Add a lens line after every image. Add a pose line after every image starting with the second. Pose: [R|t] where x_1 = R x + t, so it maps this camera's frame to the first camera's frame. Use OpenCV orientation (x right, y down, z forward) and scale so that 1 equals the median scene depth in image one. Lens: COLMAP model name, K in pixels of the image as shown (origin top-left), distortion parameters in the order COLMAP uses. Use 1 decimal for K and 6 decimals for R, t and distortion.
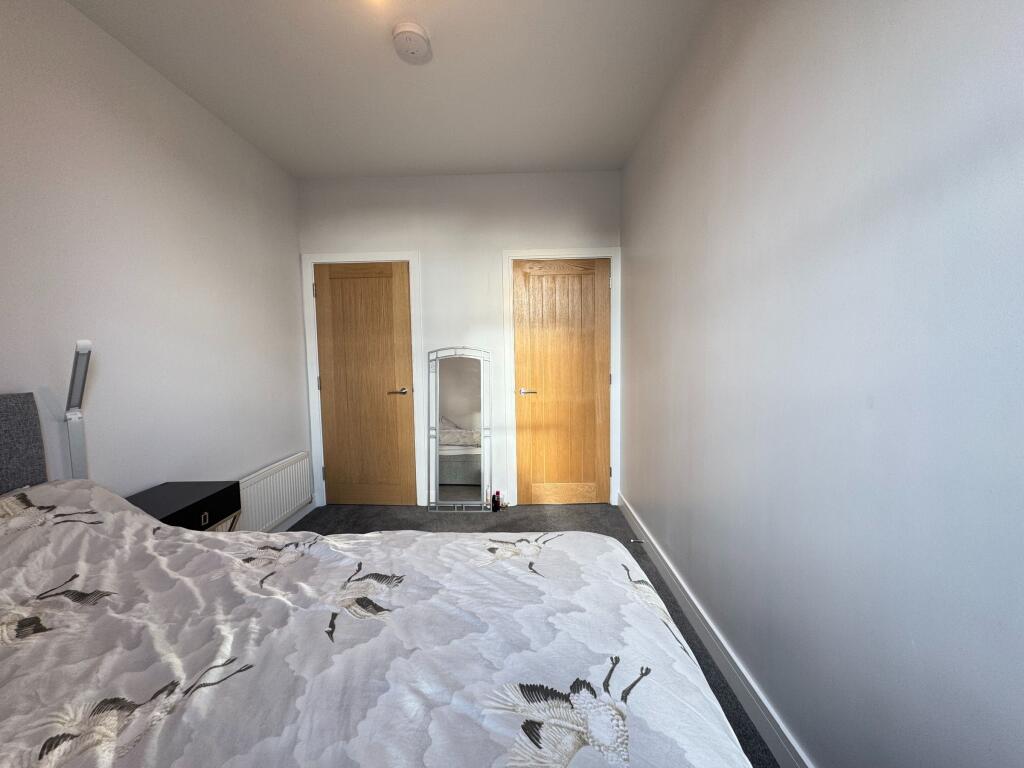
lens RADIAL K [[410.5, 0, 512.1], [0, 410.5, 384.0], [0, 0, 1]] dist [-0.000689, 0.000742]
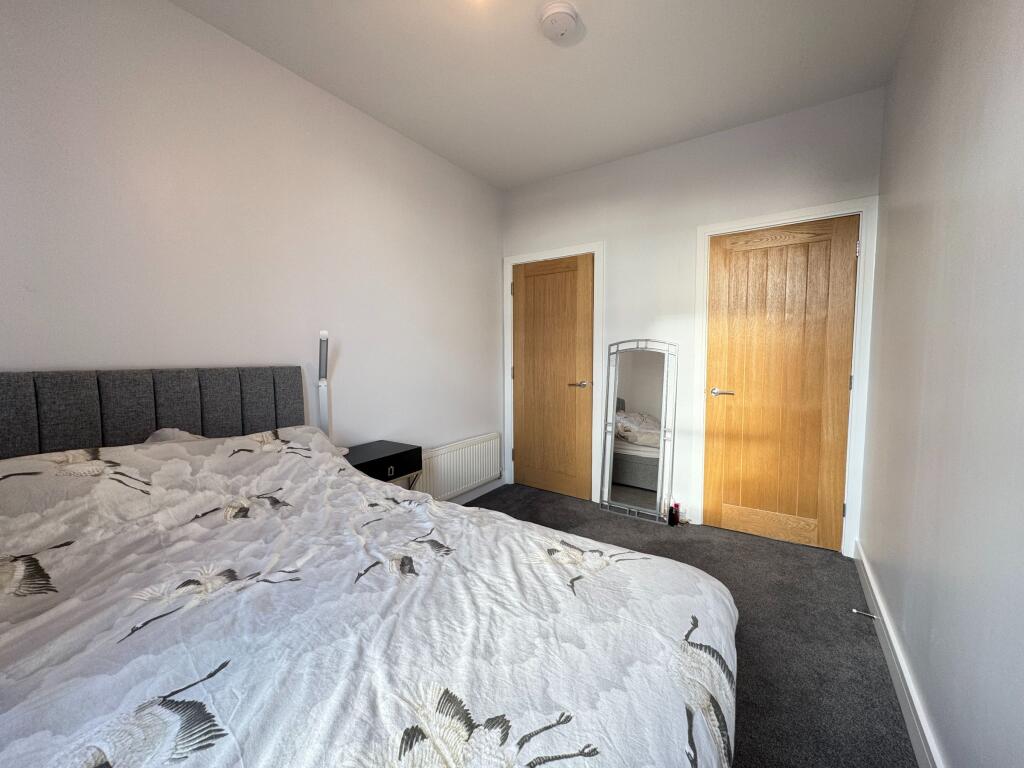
lens RADIAL K [[410.5, 0, 511.5], [0, 410.5, 381.4], [0, 0, 1]] dist [-0.000689, 0.000742]
pose [[0.839670, 0.048957, -0.540886, 0.133748], [-0.050686, 0.998646, 0.011706, 0.008640], [0.540727, 0.017586, 0.841014, 0.068892]]
